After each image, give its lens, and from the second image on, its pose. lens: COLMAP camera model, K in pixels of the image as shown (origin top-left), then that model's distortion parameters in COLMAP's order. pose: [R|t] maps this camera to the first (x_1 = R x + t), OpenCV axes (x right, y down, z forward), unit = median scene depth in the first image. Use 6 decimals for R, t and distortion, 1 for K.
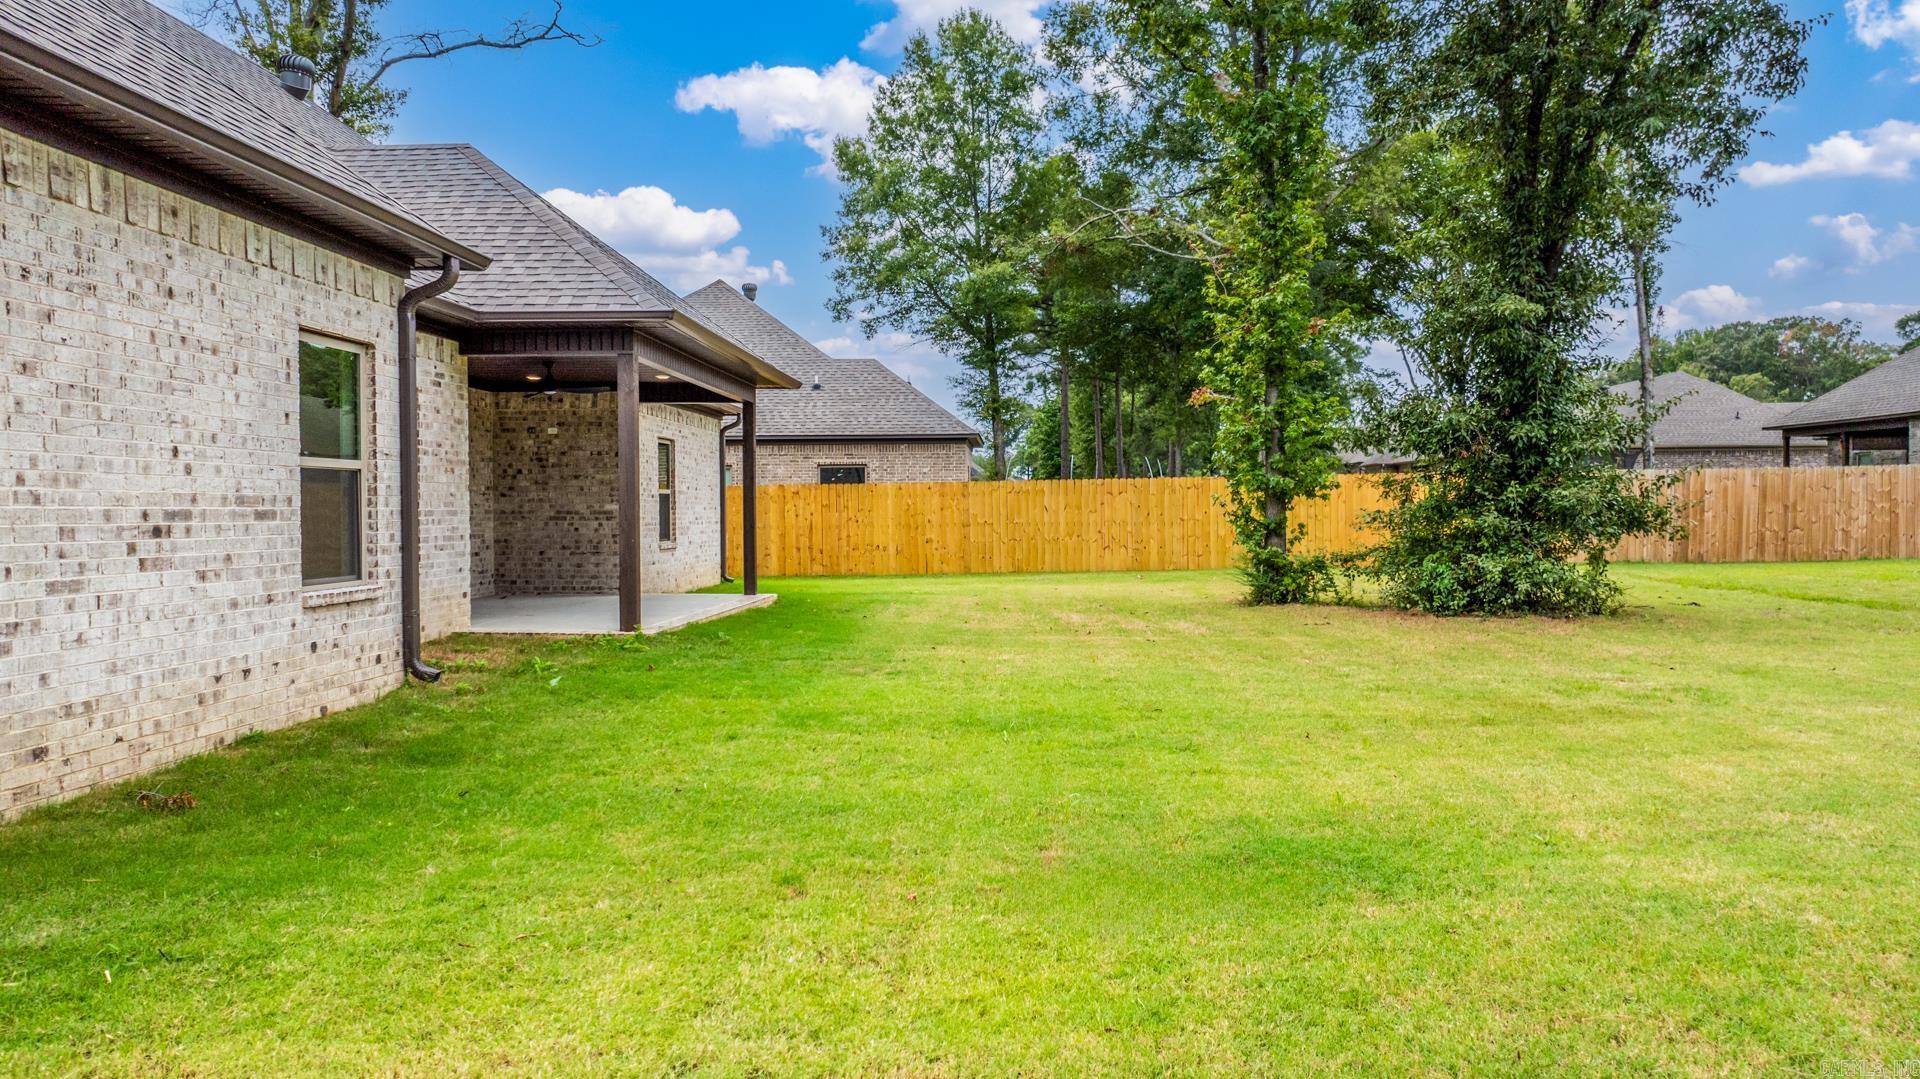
lens RADIAL K [[1392.8, 0, 957.2], [0, 1392.8, 536.9], [0, 0, 1]] dist [-0.012374, -0.004929]
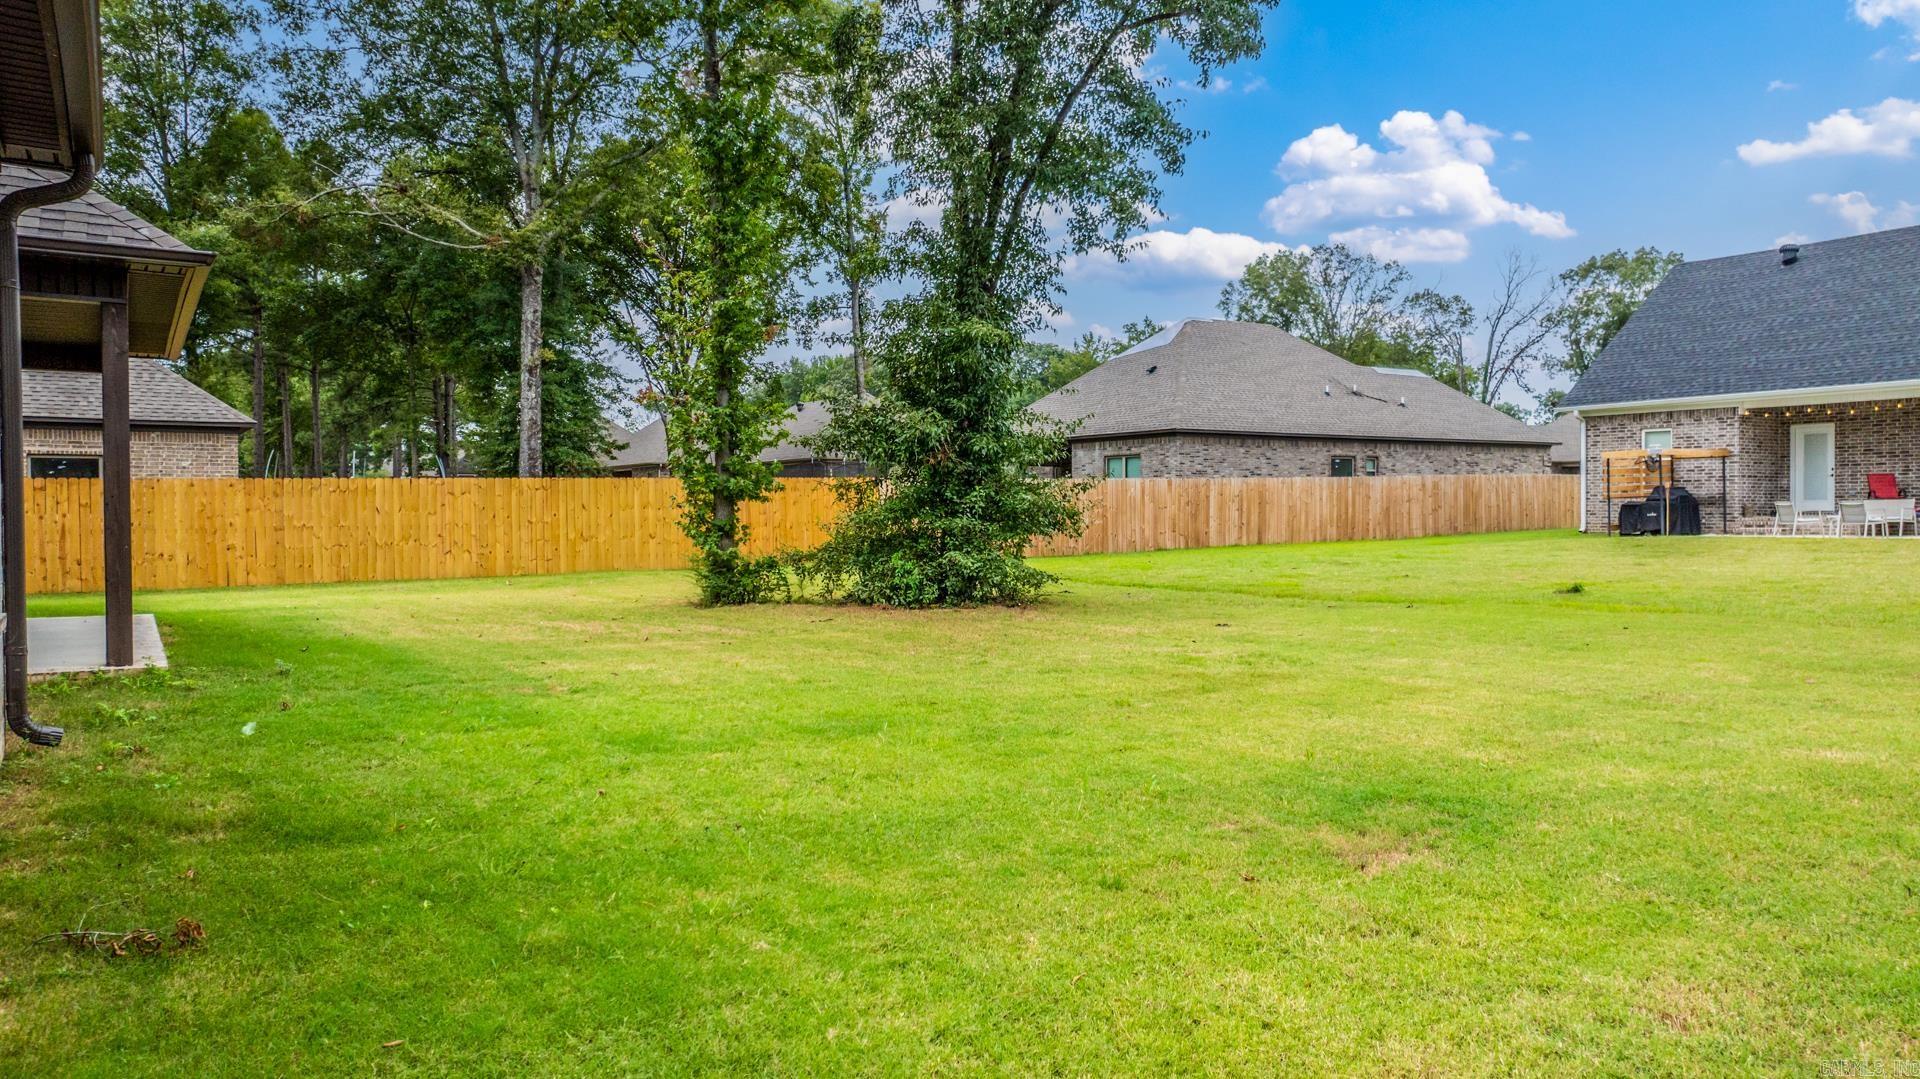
lens RADIAL K [[1392.8, 0, 958.0], [0, 1392.8, 536.1], [0, 0, 1]] dist [-0.012374, -0.004929]
pose [[0.808596, -0.006028, 0.588333, -0.161493], [0.008580, 0.999962, -0.001547, 0.001012], [-0.588302, 0.006299, 0.808617, 0.058170]]
